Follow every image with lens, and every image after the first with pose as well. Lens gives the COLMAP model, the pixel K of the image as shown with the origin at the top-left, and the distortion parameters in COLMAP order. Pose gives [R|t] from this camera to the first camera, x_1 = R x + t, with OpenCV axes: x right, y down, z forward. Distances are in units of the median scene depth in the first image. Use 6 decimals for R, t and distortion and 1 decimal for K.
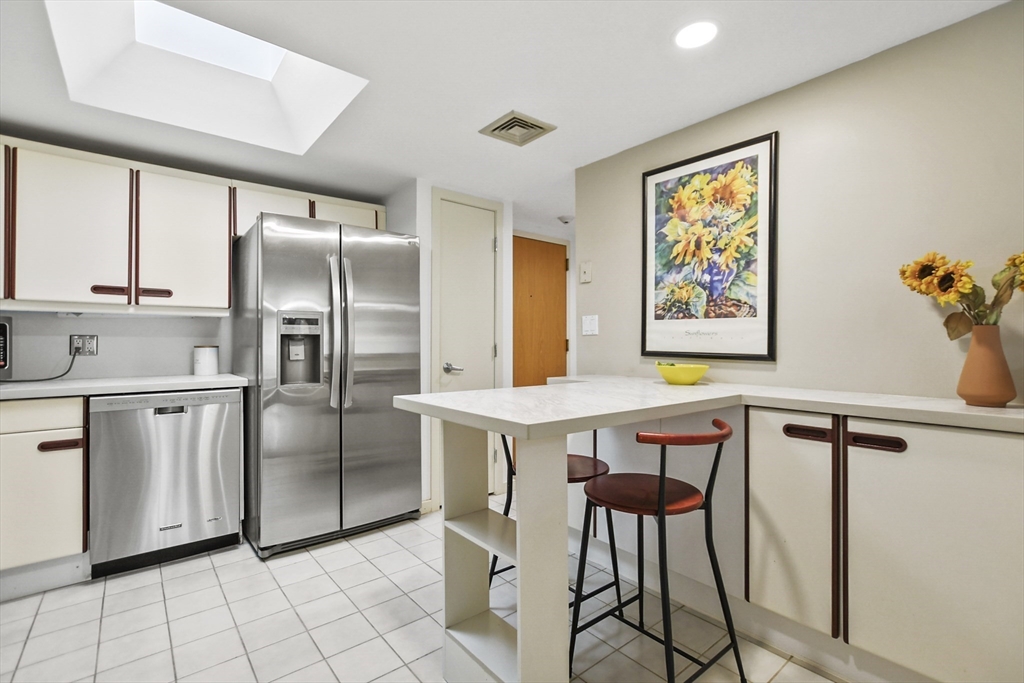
lens RADIAL K [[452.3, 0, 510.2], [0, 452.3, 338.4], [0, 0, 1]] dist [-0.014992, 0.004683]
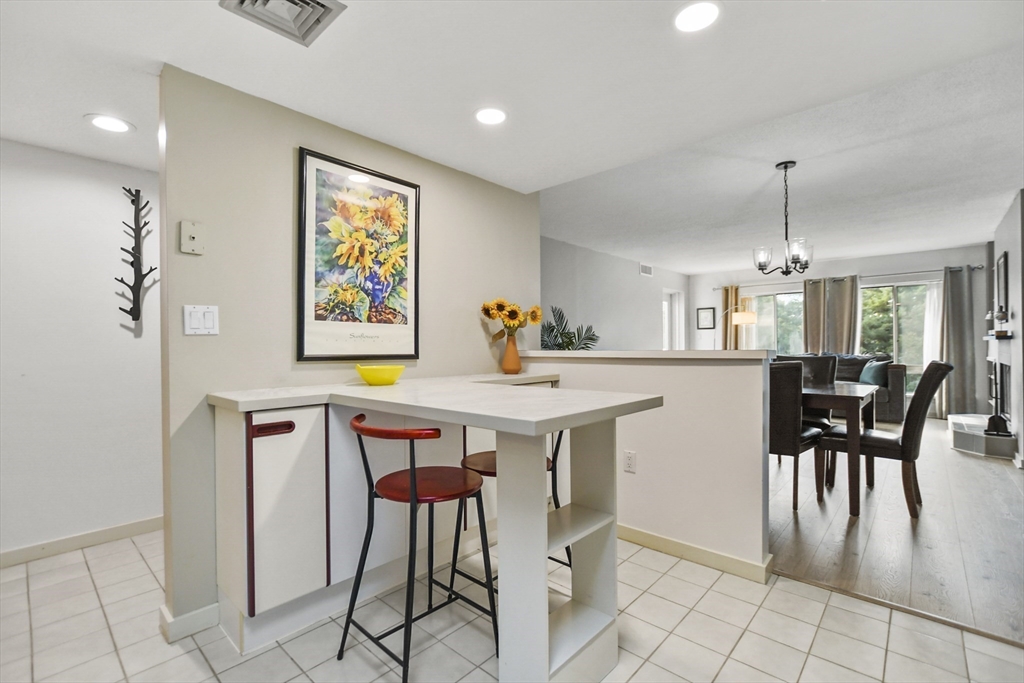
lens RADIAL K [[452.3, 0, 513.0], [0, 452.3, 340.2], [0, 0, 1]] dist [-0.014992, 0.004683]
pose [[-0.140279, 0.006690, 0.990089, -0.626561], [-0.003056, 0.999969, -0.007190, 0.003832], [-0.990107, -0.004035, -0.140255, 0.749250]]
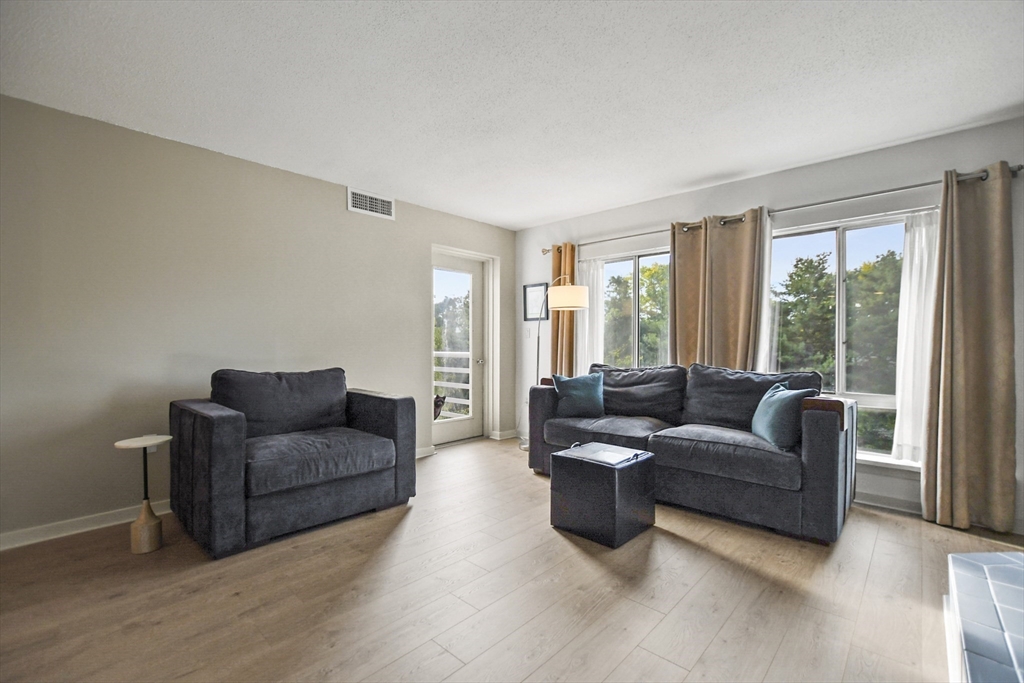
lens RADIAL K [[452.3, 0, 503.7], [0, 452.3, 344.0], [0, 0, 1]] dist [-0.014992, 0.004683]
pose [[-0.121592, -0.006669, 0.992558, 0.694879], [-0.011417, 0.999921, 0.005320, -0.012659], [-0.992514, -0.010685, -0.121659, -0.973872]]
